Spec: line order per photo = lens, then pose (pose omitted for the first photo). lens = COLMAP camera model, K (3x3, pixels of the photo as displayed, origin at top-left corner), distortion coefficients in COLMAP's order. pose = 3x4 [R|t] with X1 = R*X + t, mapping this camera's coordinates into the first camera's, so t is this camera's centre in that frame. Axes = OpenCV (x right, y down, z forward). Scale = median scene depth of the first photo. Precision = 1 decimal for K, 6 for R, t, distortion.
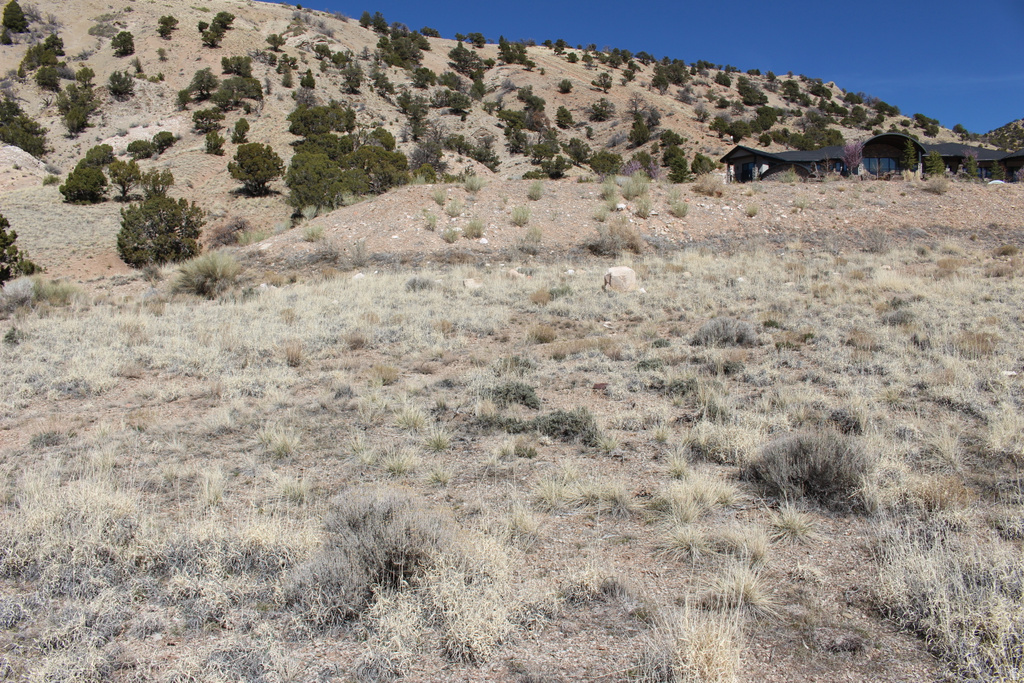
lens RADIAL K [[852.3, 0, 495.3], [0, 852.3, 339.2], [0, 0, 1]] dist [-0.163653, 0.139357]
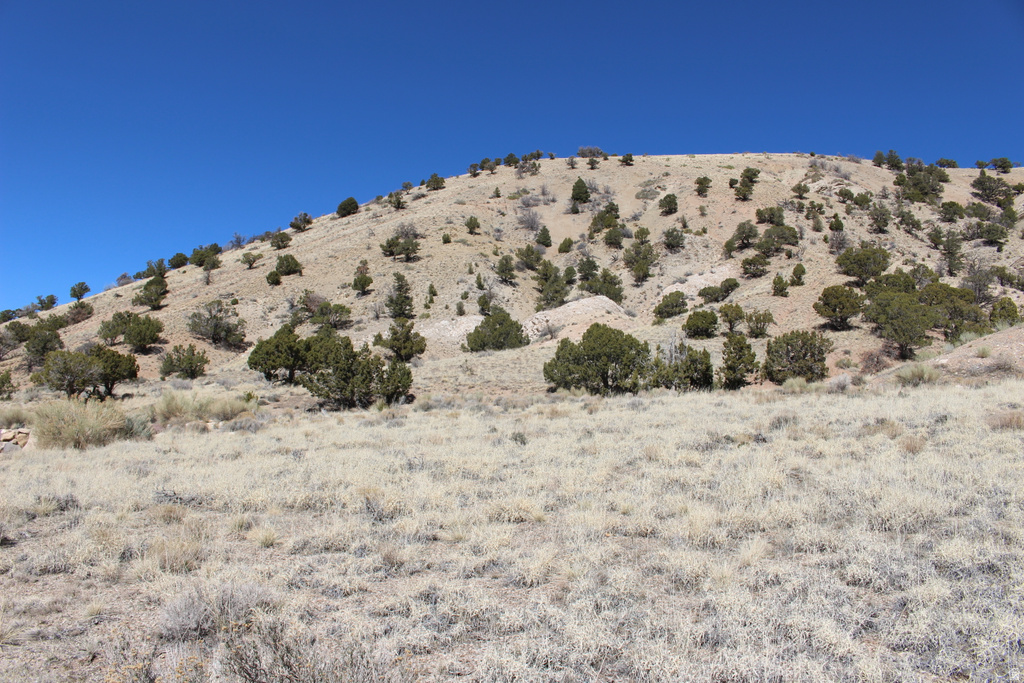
lens RADIAL K [[849.2, 0, 496.4], [0, 849.2, 338.5], [0, 0, 1]] dist [-0.162999, 0.142941]
pose [[0.841337, -0.029048, -0.539730, -0.022128], [-0.060692, 0.987163, -0.147736, 0.014679], [0.537092, 0.157053, 0.828774, -0.076383]]
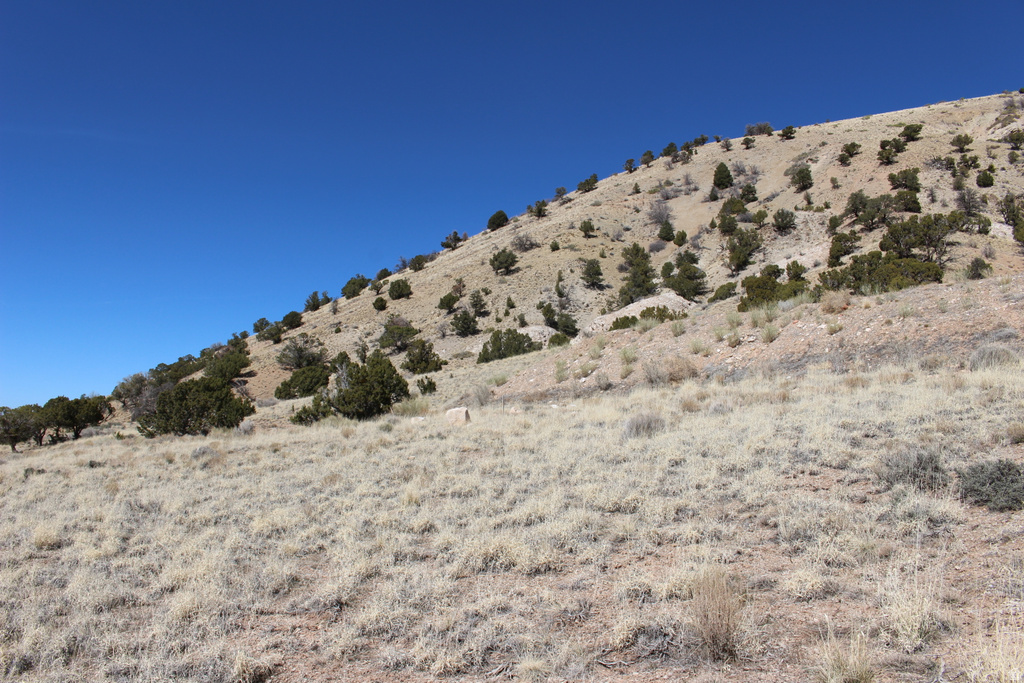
lens RADIAL K [[858.8, 0, 491.0], [0, 858.8, 344.3], [0, 0, 1]] dist [-0.157979, 0.125982]
pose [[0.616127, -0.082242, -0.783341, 0.126355], [-0.022836, 0.992251, -0.122136, -0.002495], [0.787315, 0.093139, 0.609475, 0.025489]]
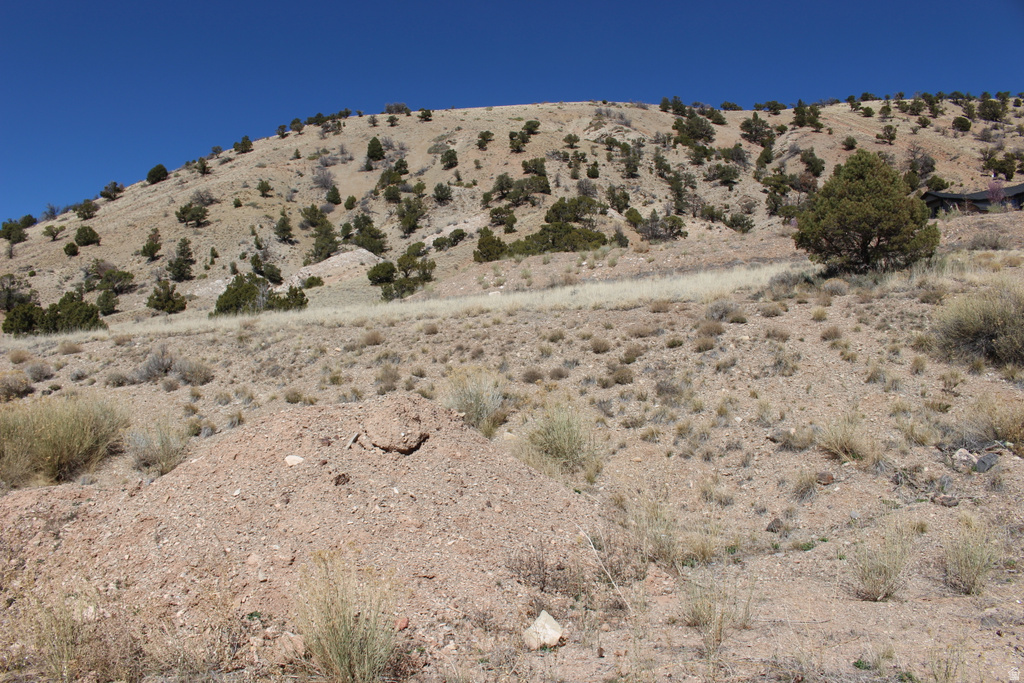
lens RADIAL K [[849.2, 0, 496.4], [0, 849.2, 338.5], [0, 0, 1]] dist [-0.162999, 0.142941]
pose [[0.911224, -0.052660, -0.408531, 0.118590], [0.019025, 0.996116, -0.085965, 0.026662], [0.411471, 0.070561, 0.908687, -0.123237]]
